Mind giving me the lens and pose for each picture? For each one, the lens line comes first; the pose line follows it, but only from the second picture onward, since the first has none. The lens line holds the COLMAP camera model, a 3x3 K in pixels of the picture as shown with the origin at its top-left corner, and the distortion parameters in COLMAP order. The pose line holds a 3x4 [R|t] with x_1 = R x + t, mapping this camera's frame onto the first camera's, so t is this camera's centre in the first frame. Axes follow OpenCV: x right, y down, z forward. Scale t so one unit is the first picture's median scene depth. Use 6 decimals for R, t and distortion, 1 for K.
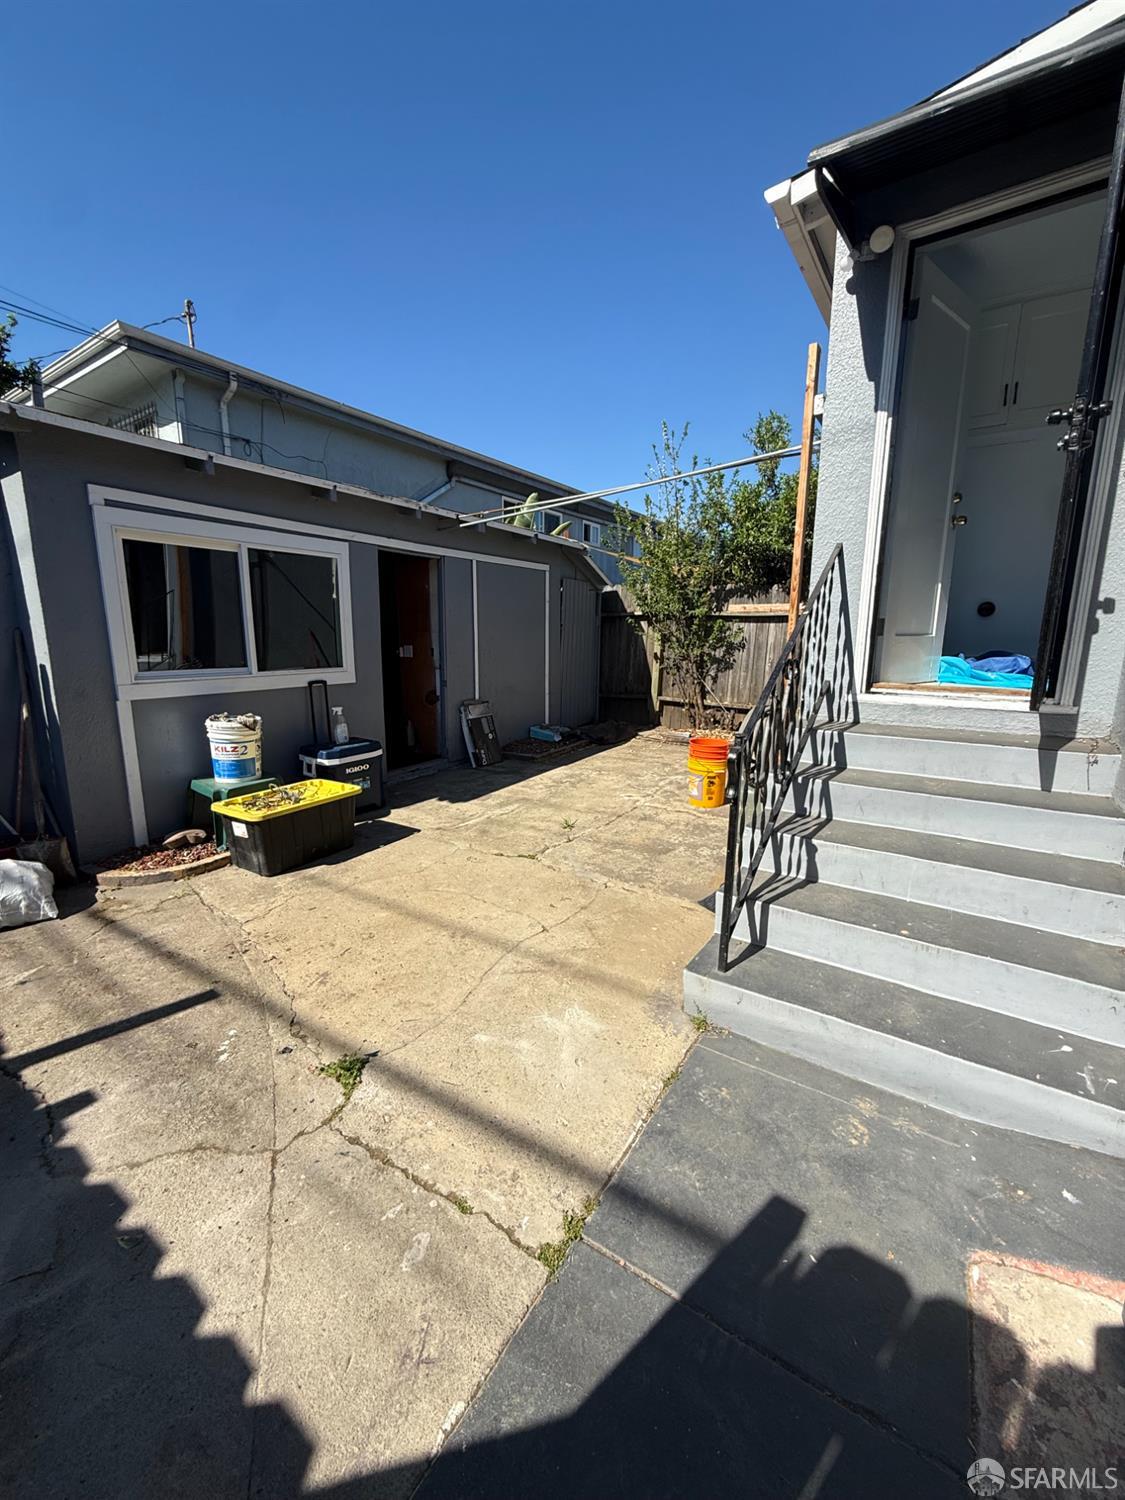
lens RADIAL K [[595.9, 0, 559.5], [0, 595.9, 746.7], [0, 0, 1]] dist [-0.003723, 0.000950]
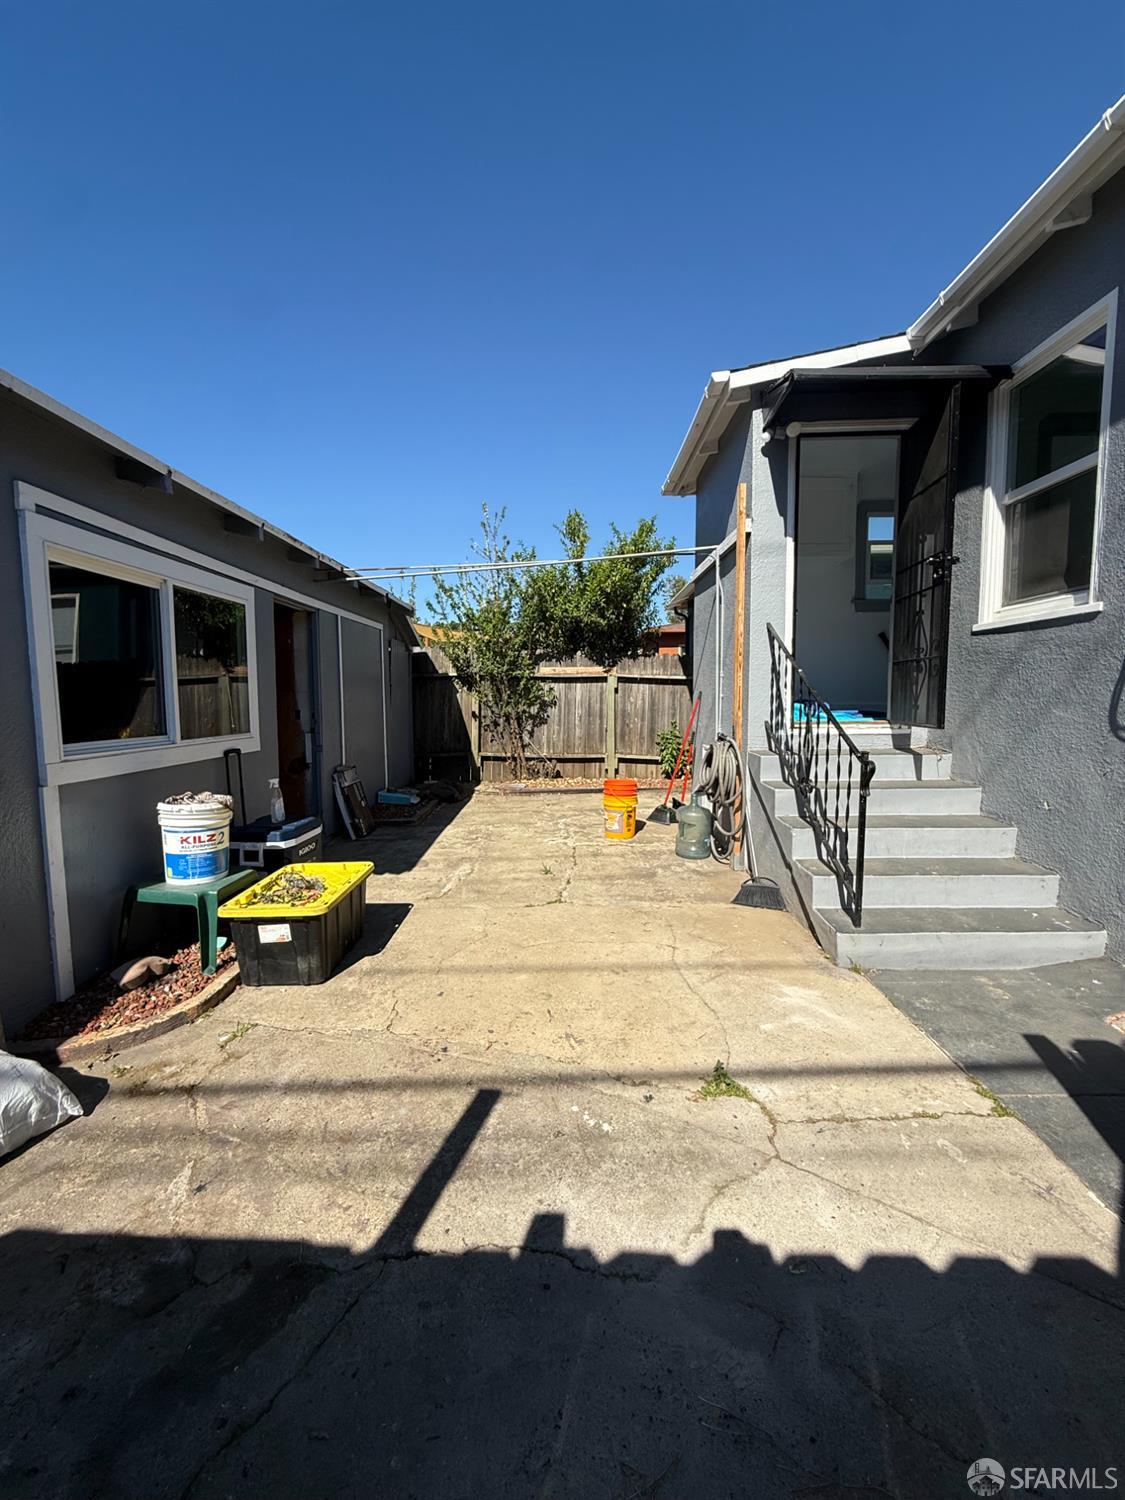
lens RADIAL K [[595.9, 0, 561.8], [0, 595.9, 746.8], [0, 0, 1]] dist [-0.003723, 0.000950]
pose [[0.842101, -0.056693, 0.536331, -0.640351], [0.113097, 0.990911, -0.072831, -0.005785], [-0.527328, 0.121988, 0.840859, 0.105856]]
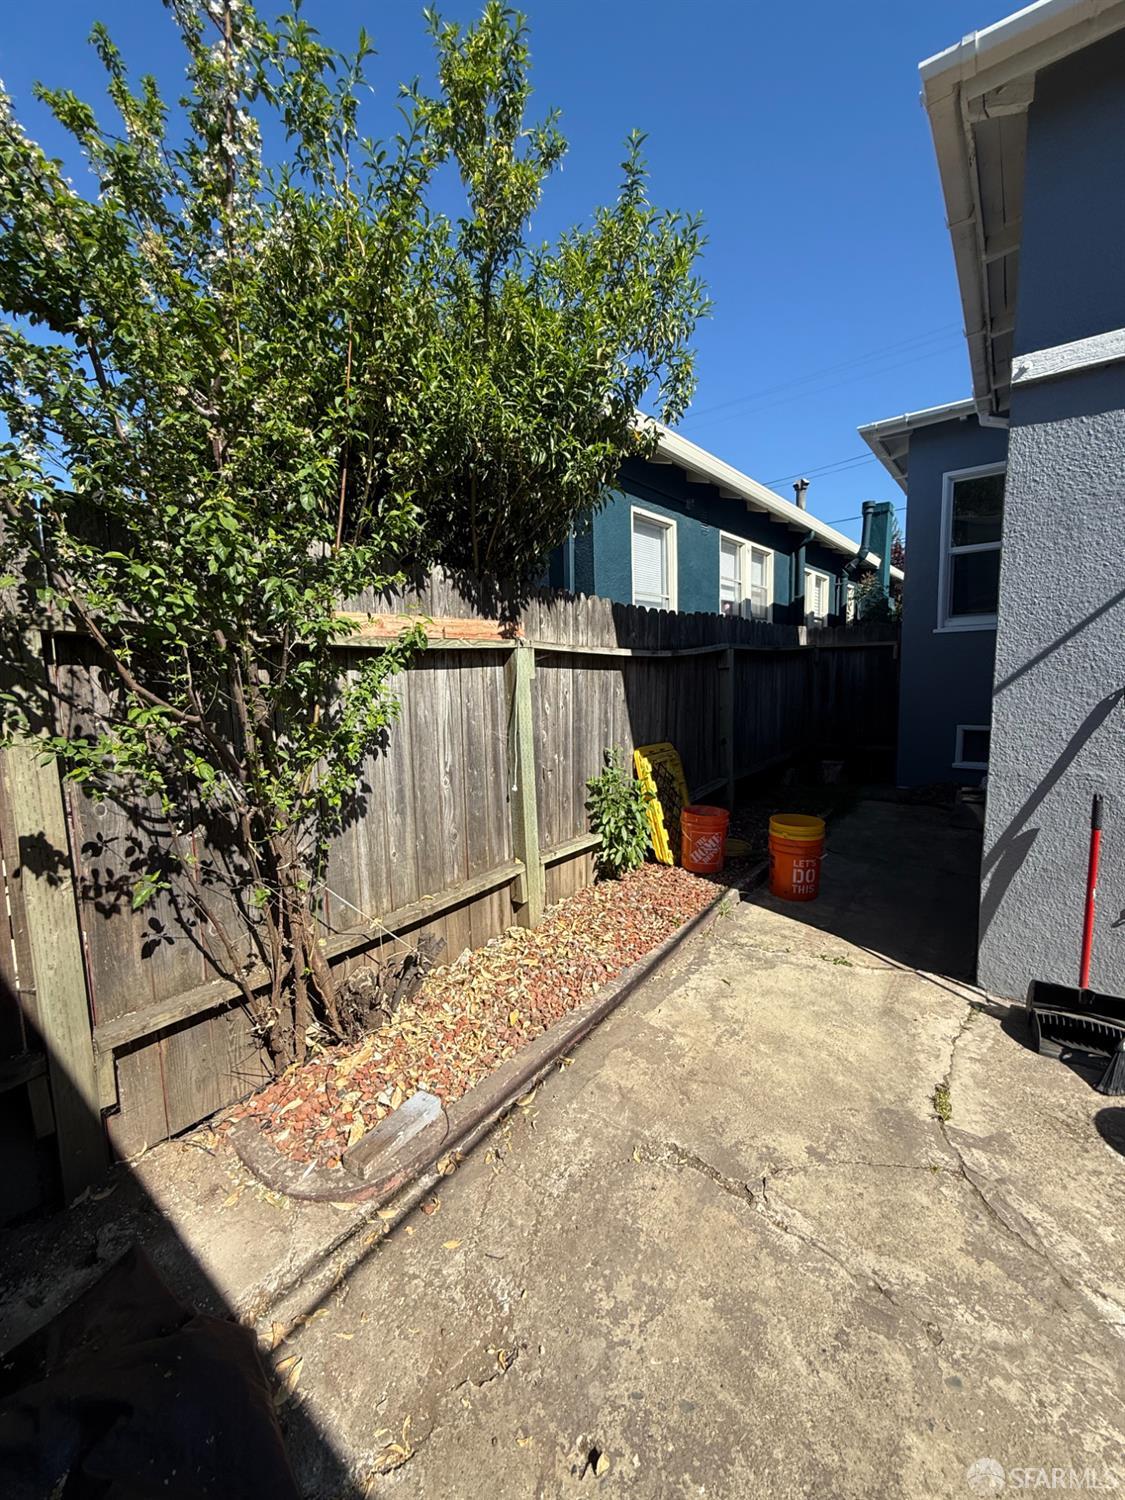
lens RADIAL K [[595.9, 0, 560.4], [0, 595.9, 753.5], [0, 0, 1]] dist [-0.003723, 0.000950]
pose [[0.064830, -0.155263, 0.985744, -0.022376], [0.219142, 0.965923, 0.137728, -0.404536], [-0.973537, 0.207089, 0.096645, 1.906361]]
